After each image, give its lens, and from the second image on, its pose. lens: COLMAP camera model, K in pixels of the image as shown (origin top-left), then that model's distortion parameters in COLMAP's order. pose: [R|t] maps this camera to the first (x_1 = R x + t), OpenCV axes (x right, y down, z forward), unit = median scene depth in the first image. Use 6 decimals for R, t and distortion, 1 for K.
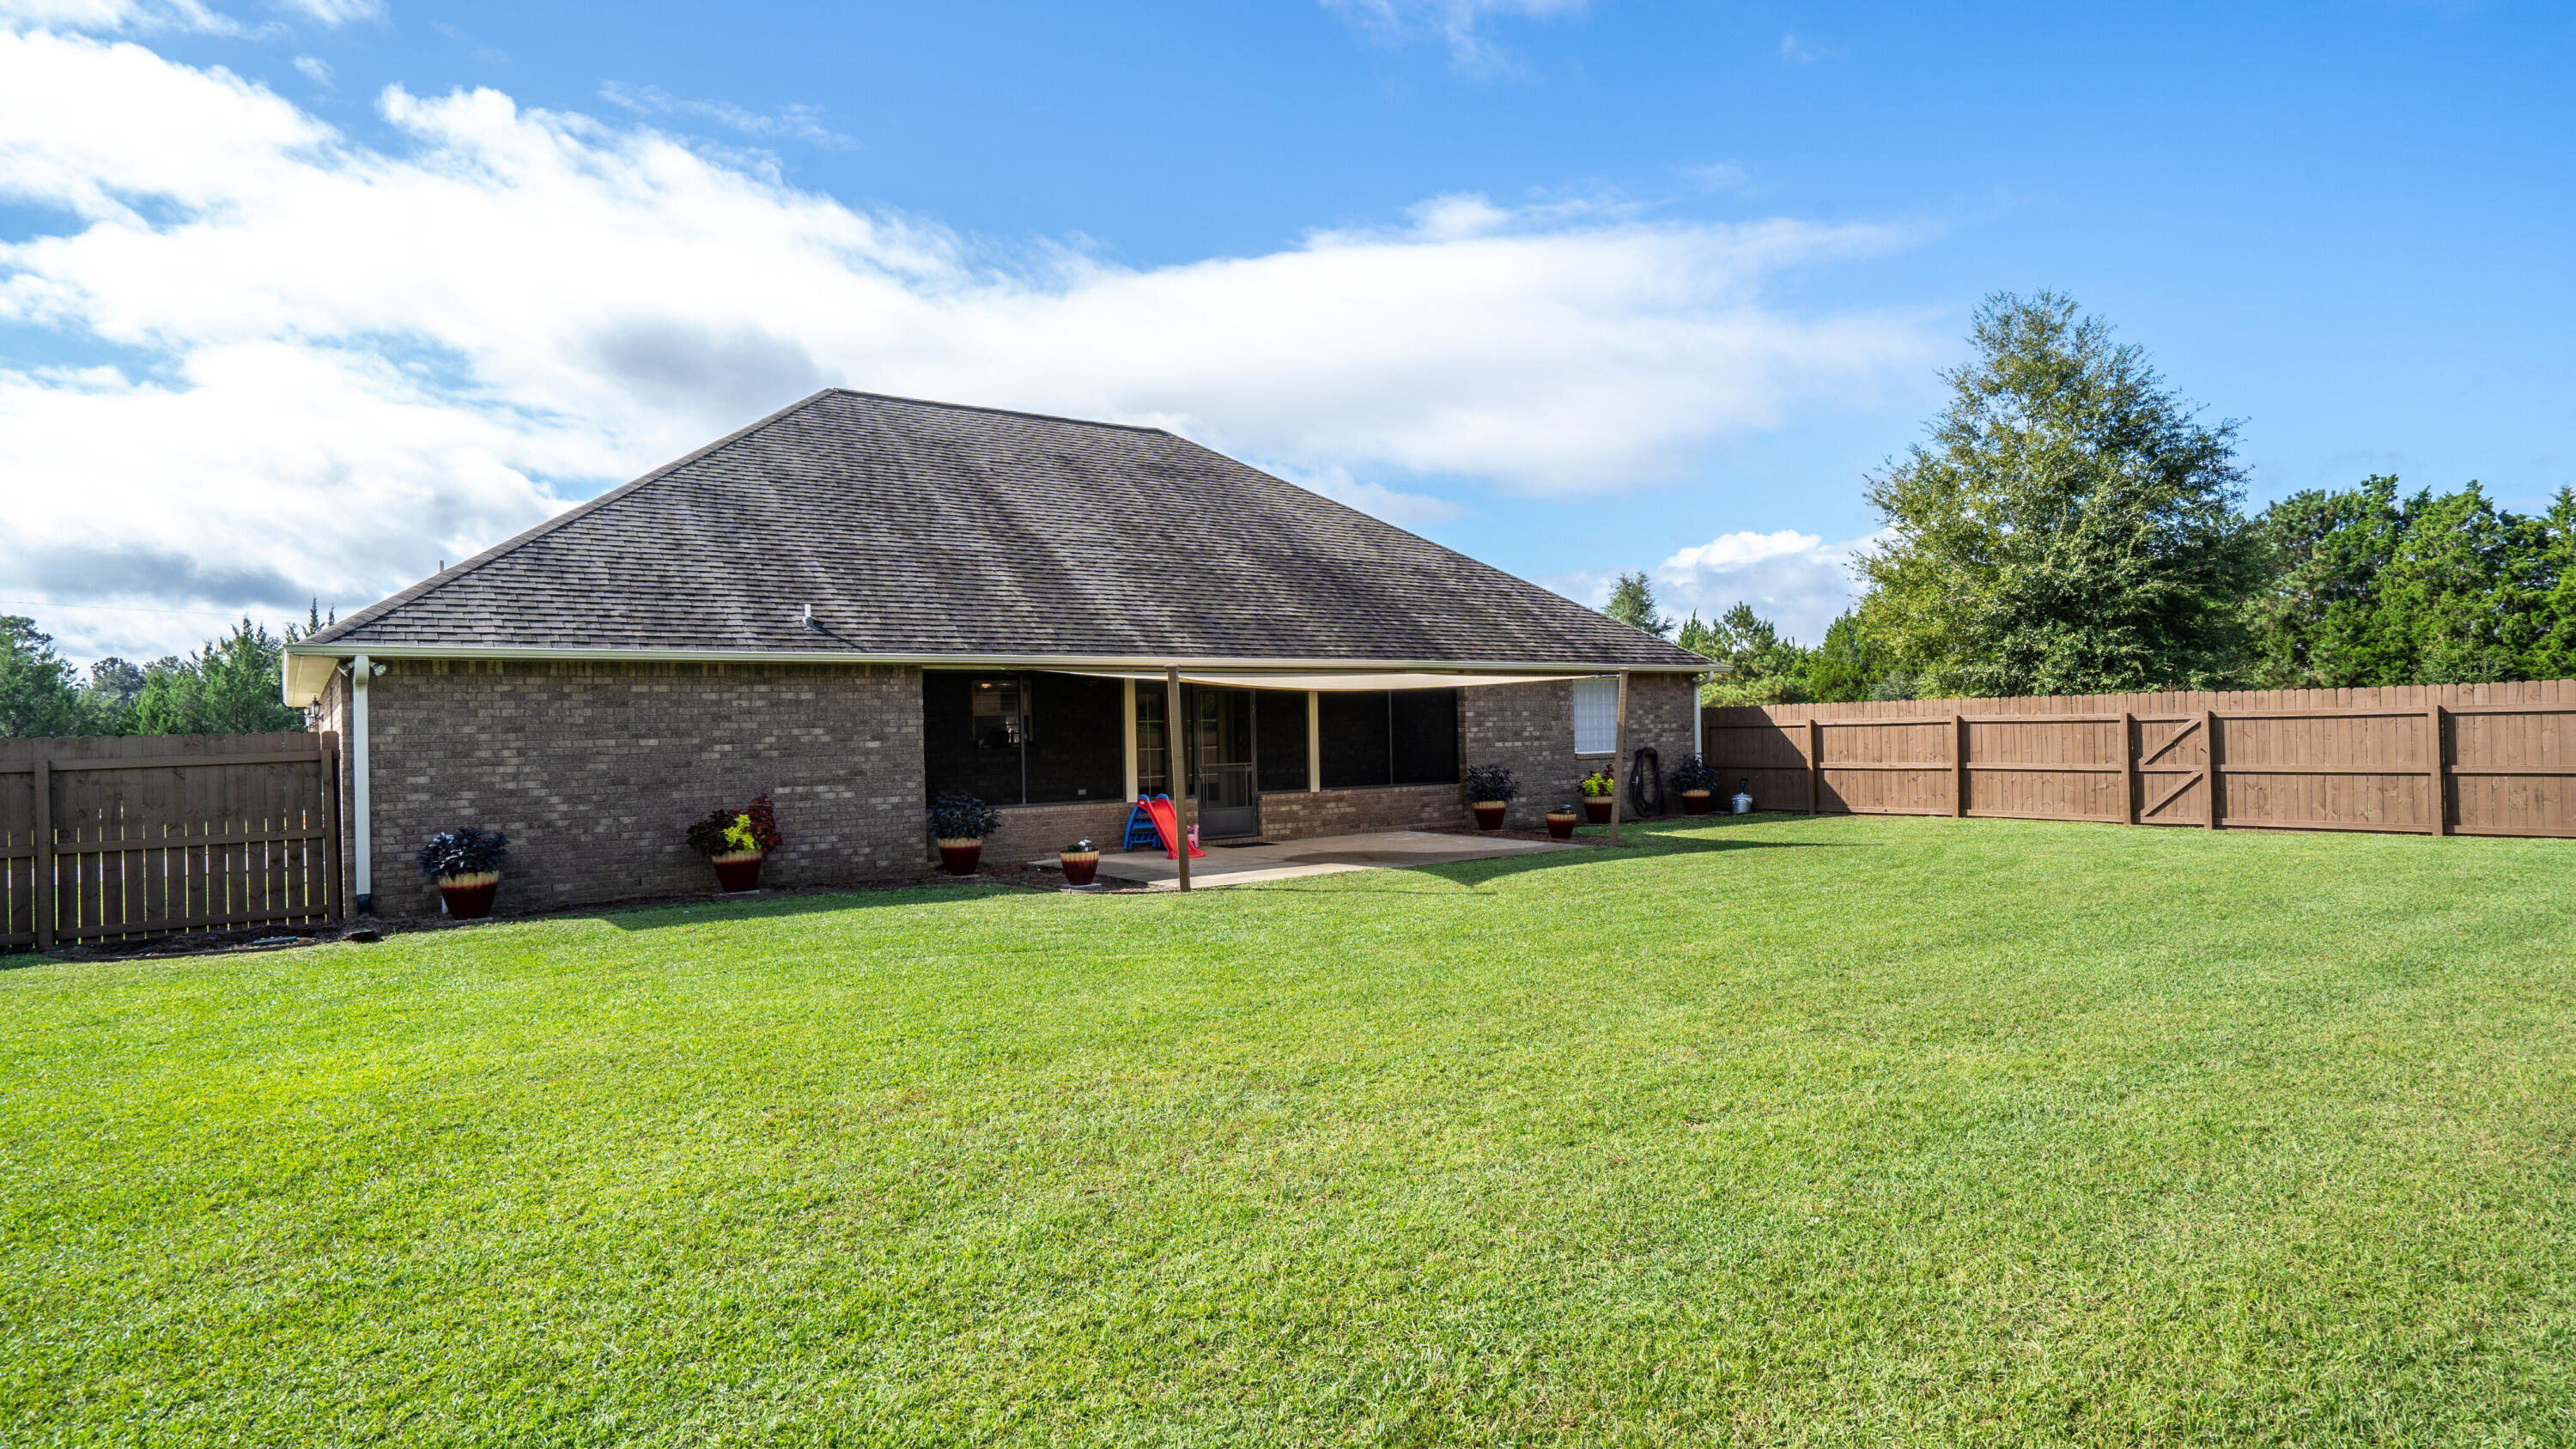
lens RADIAL K [[1382.1, 0, 1298.9], [0, 1382.1, 707.5], [0, 0, 1]] dist [-0.066177, 0.054159]
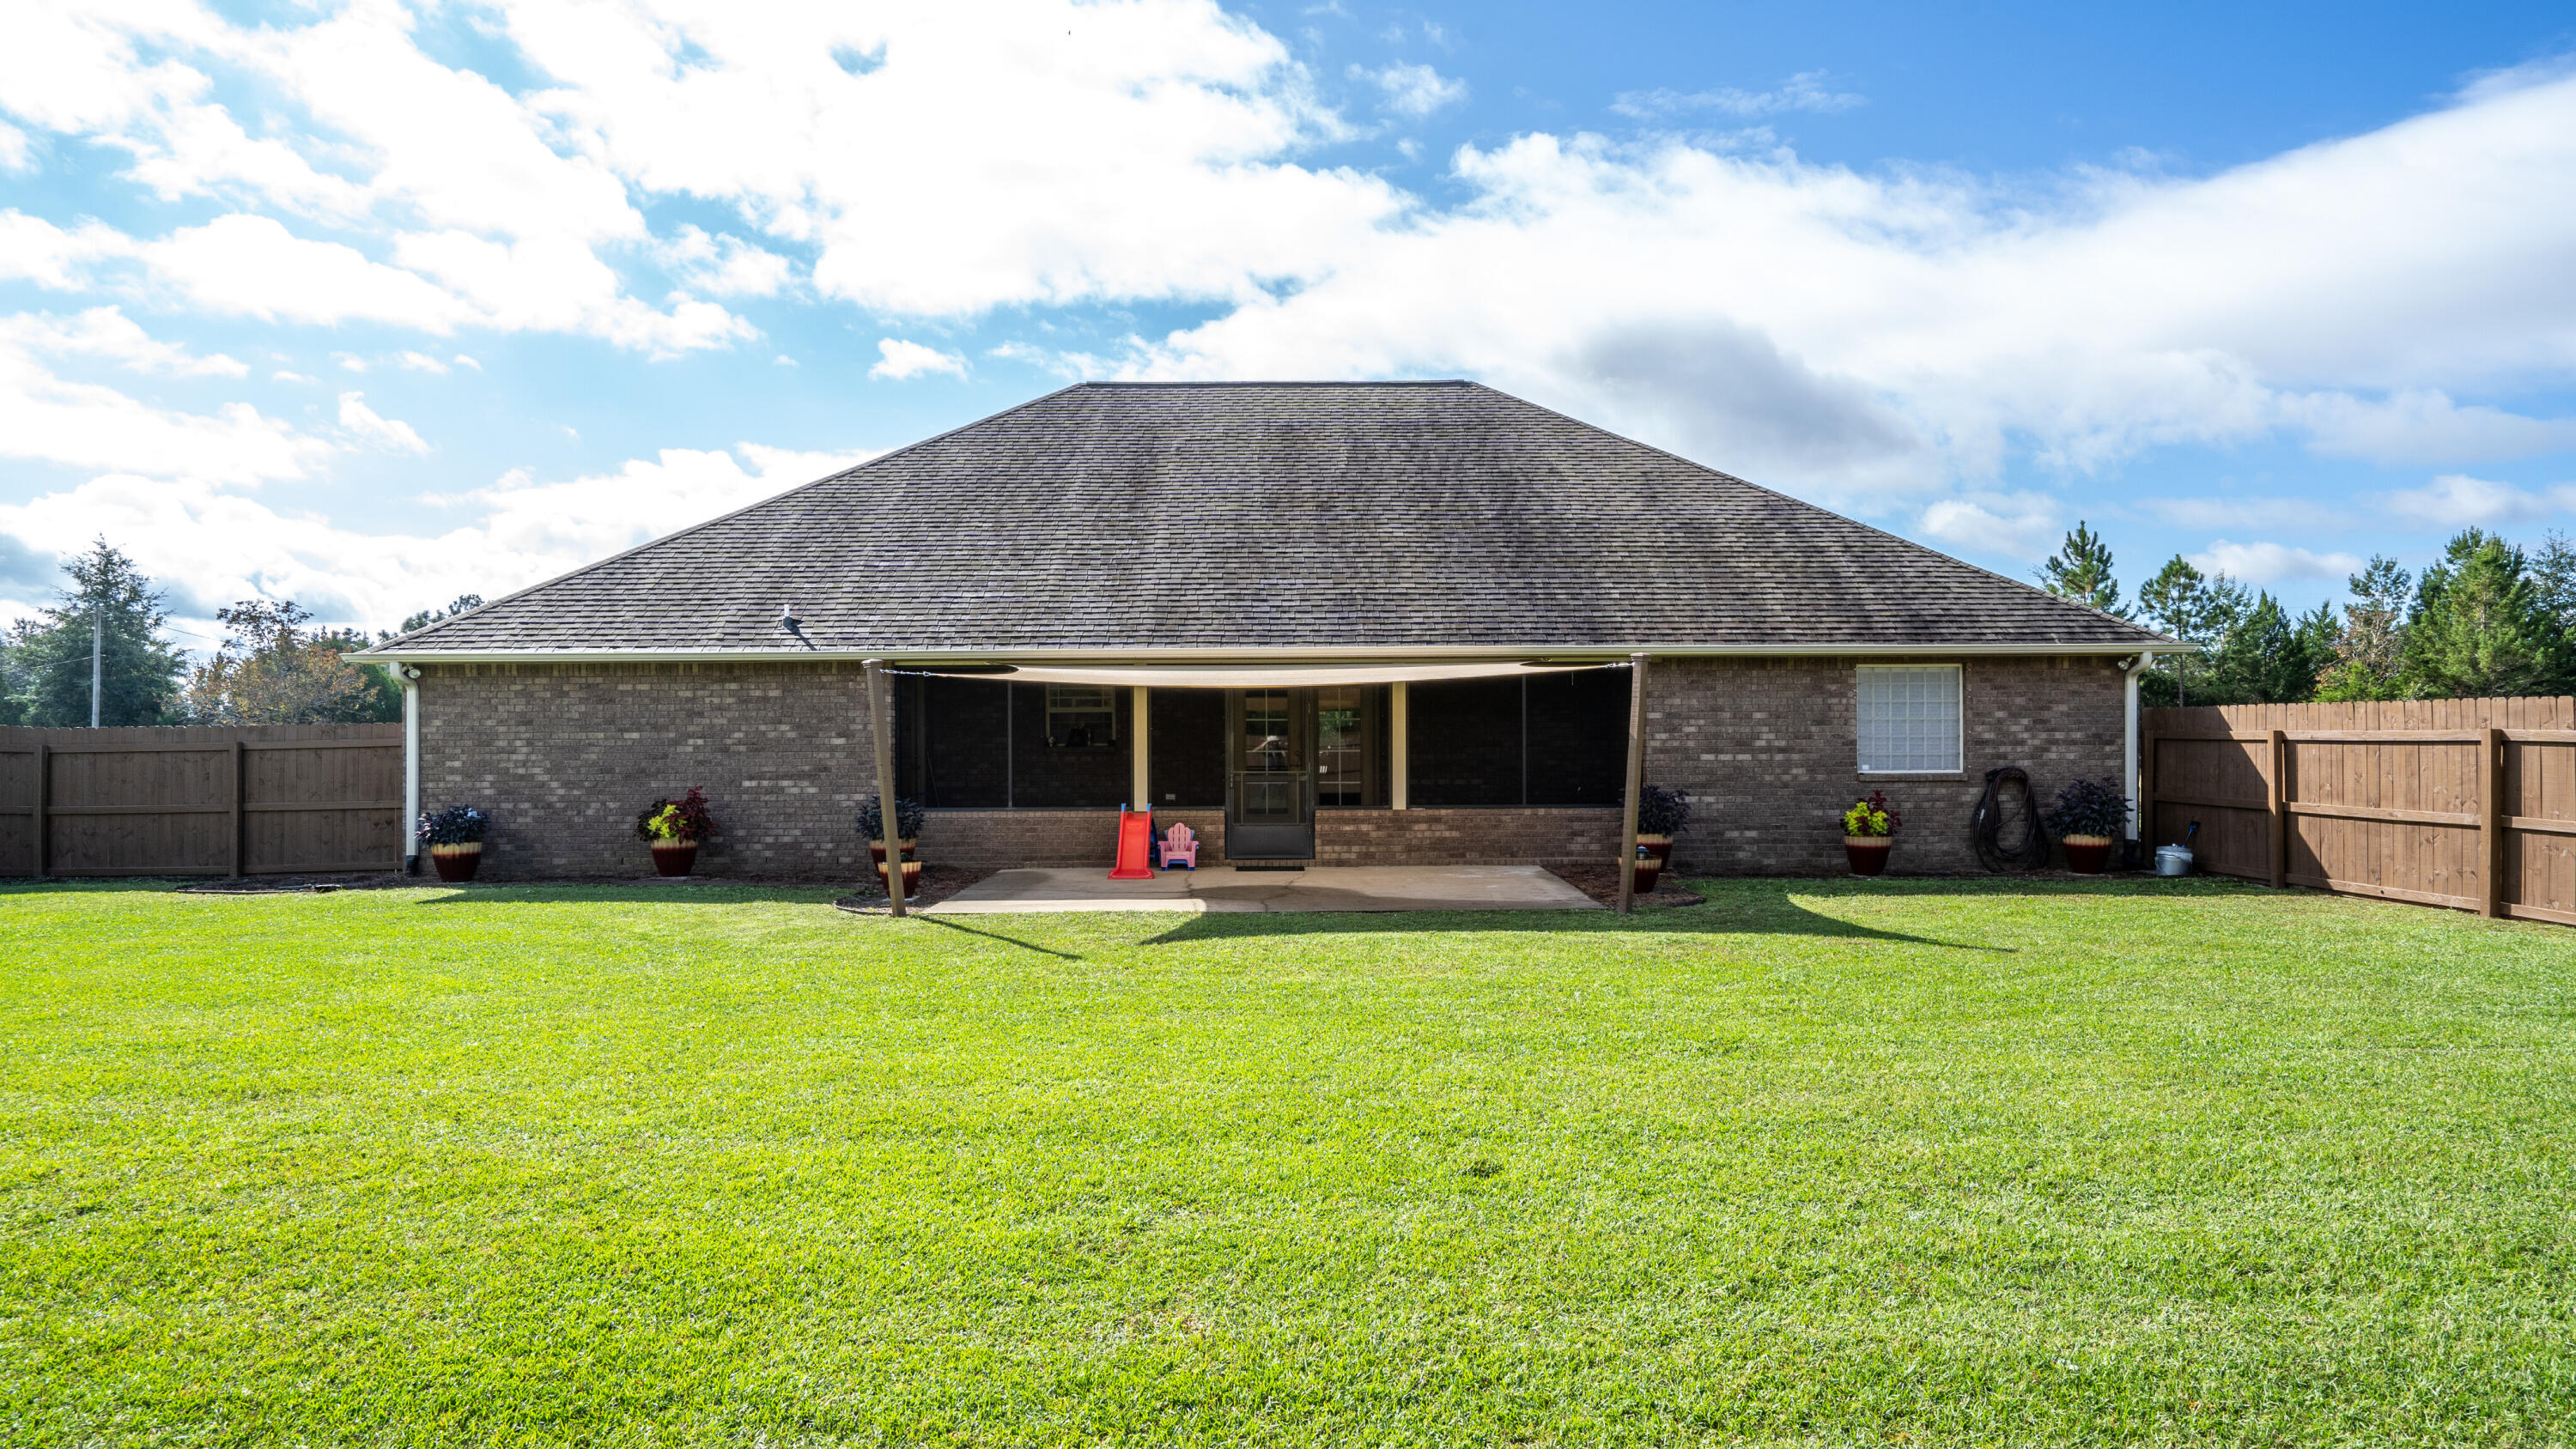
lens RADIAL K [[1405.5, 0, 1276.7], [0, 1405.5, 721.9], [0, 0, 1]] dist [-0.031730, 0.000393]
pose [[0.802962, 0.014355, -0.595858, 0.479604], [-0.002430, 0.999780, 0.020812, -0.008119], [0.596026, -0.015263, 0.802820, 0.315047]]
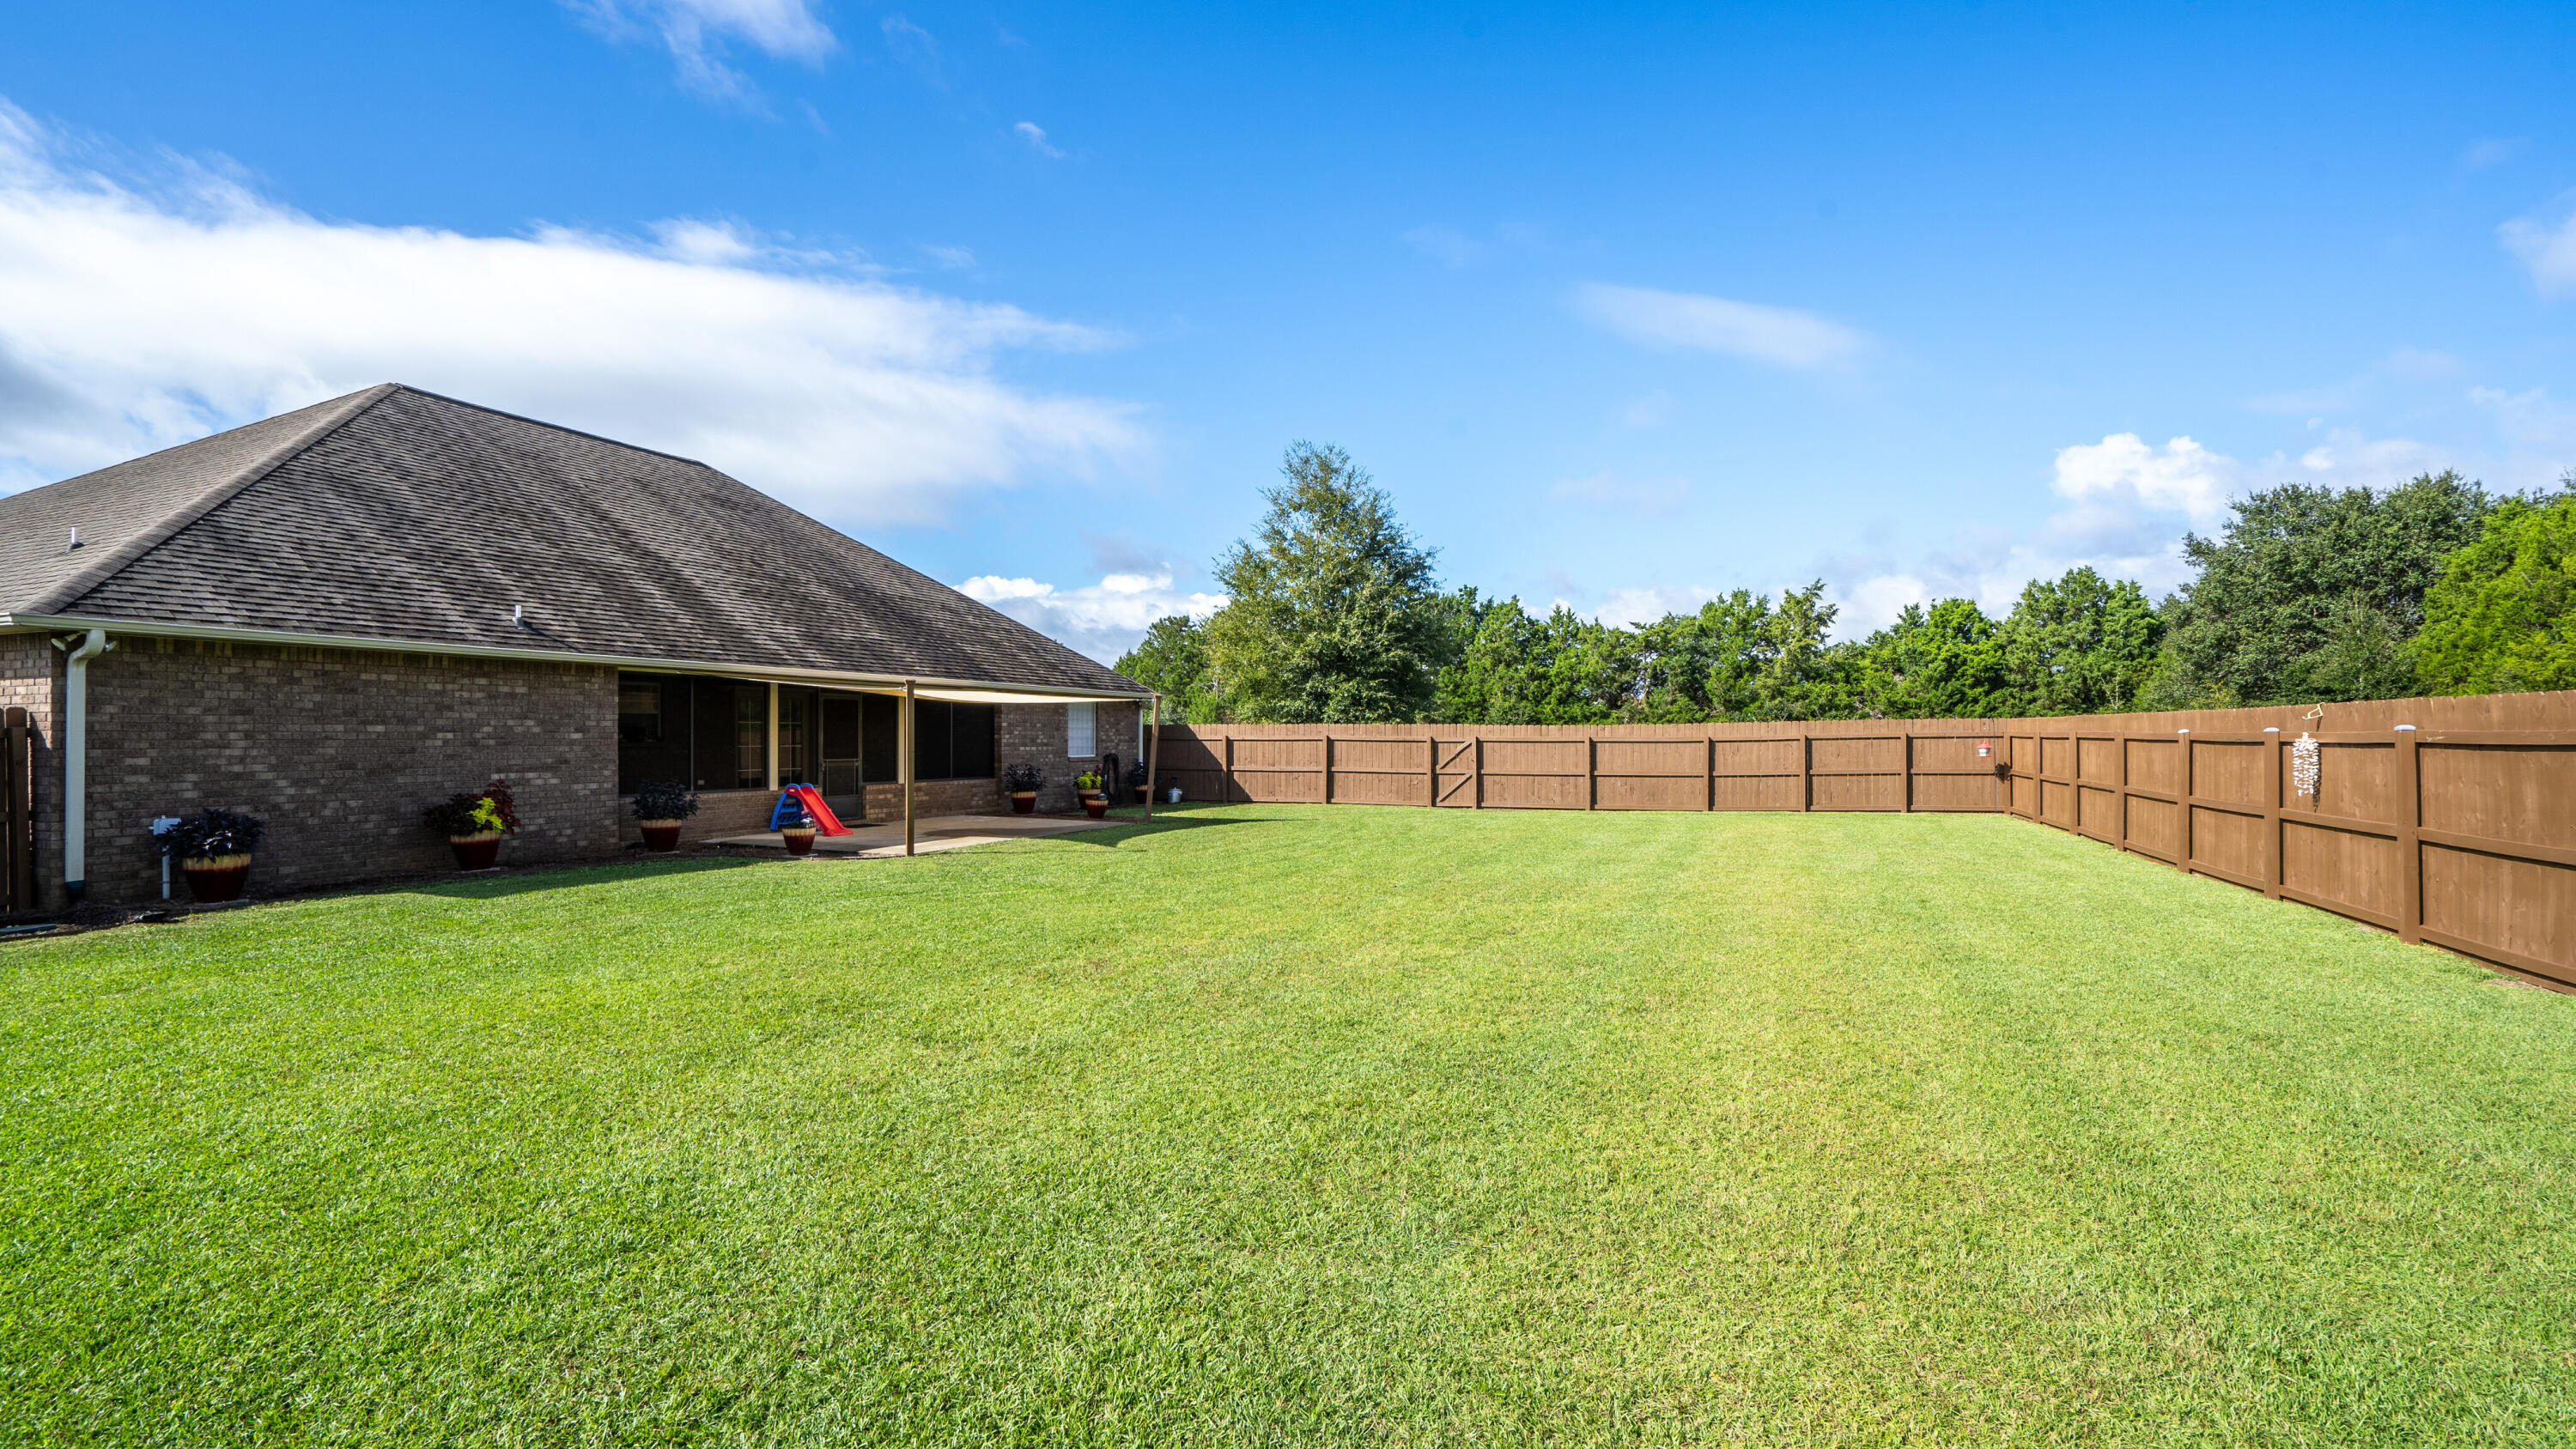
lens RADIAL K [[1183.4, 0, 1288.0], [0, 1183.4, 724.5], [0, 0, 1]] dist [-0.061031, 0.023328]
pose [[0.847220, 0.030104, 0.530389, -0.274409], [-0.030537, 0.999502, -0.007952, 0.006317], [-0.530364, -0.009459, 0.847717, -0.083512]]
